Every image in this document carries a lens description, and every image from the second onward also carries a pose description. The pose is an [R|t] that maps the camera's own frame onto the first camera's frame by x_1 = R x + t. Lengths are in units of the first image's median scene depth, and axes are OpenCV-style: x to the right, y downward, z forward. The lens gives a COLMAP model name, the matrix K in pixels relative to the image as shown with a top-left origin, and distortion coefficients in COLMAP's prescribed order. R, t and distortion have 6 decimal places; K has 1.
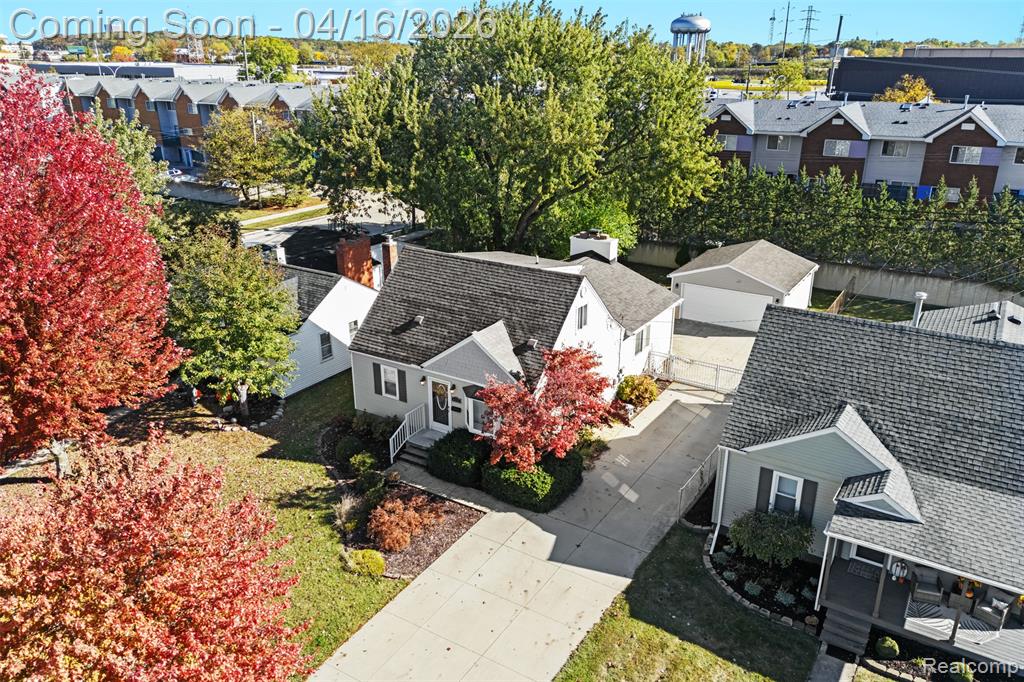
lens RADIAL K [[752.6, 0, 512.0], [0, 752.6, 341.0], [0, 0, 1]] dist [0.032810, -0.009029]
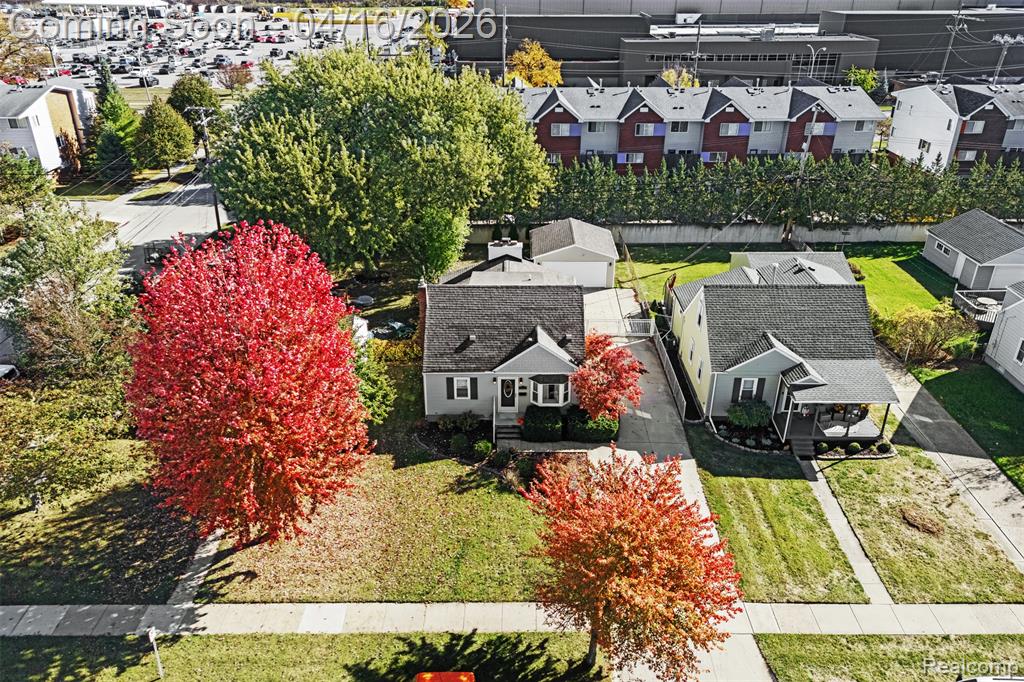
lens RADIAL K [[758.1, 0, 491.8], [0, 758.1, 344.8], [0, 0, 1]] dist [0.004986, -0.000944]
pose [[0.856026, -0.236539, 0.459640, -0.770380], [0.189980, 0.970898, 0.145825, -0.223003], [-0.480757, -0.037507, 0.876052, -0.231868]]
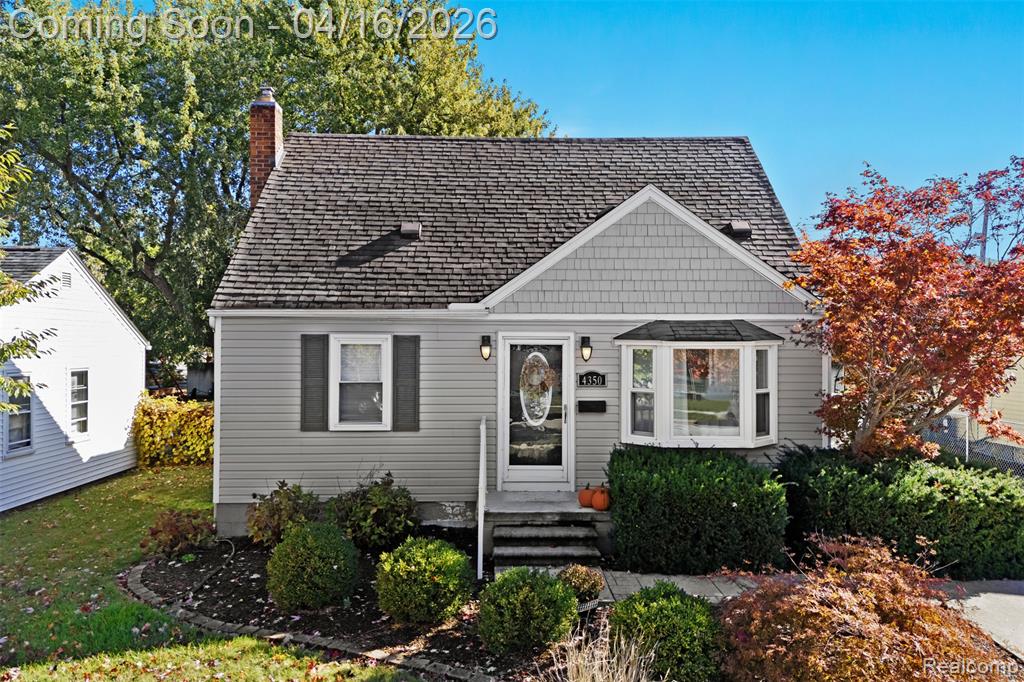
lens RADIAL K [[752.6, 0, 512.0], [0, 752.6, 341.0], [0, 0, 1]] dist [0.032810, -0.009029]
pose [[0.837037, 0.005343, 0.547121, -0.314655], [0.191892, 0.933571, -0.302692, 0.167112], [-0.512393, 0.358353, 0.780408, 0.723054]]
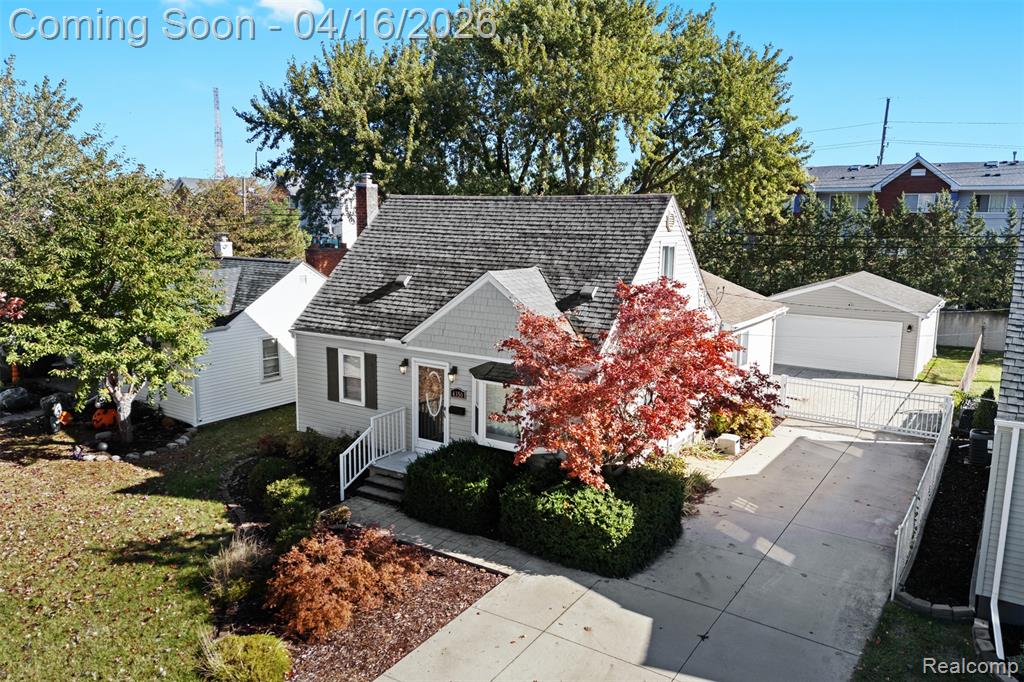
lens RADIAL K [[752.6, 0, 512.0], [0, 752.6, 341.0], [0, 0, 1]] dist [0.032810, -0.009029]
pose [[0.999784, 0.016679, -0.012369, -0.024954], [-0.018821, 0.979522, -0.200454, 0.156162], [0.008772, 0.200644, 0.979625, 0.413715]]
